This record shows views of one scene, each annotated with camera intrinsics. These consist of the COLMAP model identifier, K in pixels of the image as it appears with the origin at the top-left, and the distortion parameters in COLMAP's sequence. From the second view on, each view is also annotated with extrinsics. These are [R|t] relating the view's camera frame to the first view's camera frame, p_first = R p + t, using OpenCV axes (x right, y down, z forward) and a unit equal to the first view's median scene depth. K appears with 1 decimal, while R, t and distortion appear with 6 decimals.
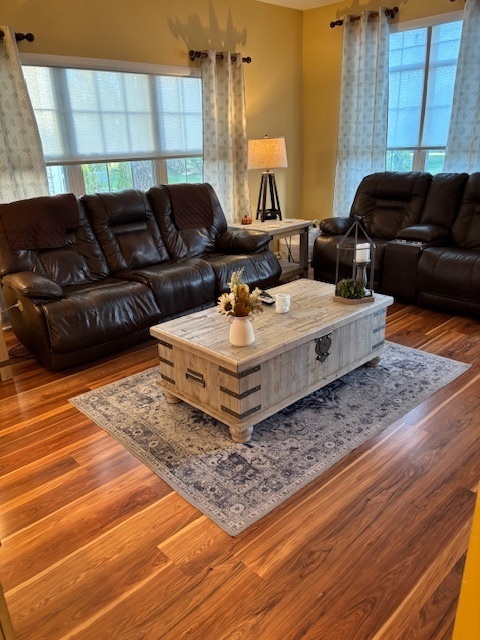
lens RADIAL K [[489.4, 0, 240.0], [0, 489.4, 320.0], [0, 0, 1]] dist [0.007279, -0.002120]
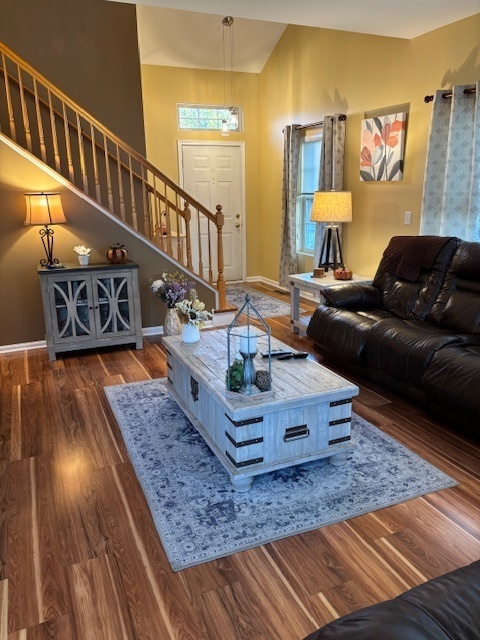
lens RADIAL K [[489.4, 0, 240.0], [0, 489.4, 320.0], [0, 0, 1]] dist [0.007279, -0.002120]
pose [[-0.343902, 0.290187, -0.893041, 1.141065], [-0.281851, 0.875296, 0.392959, -0.571840], [0.895707, 0.386844, -0.219227, 1.370239]]
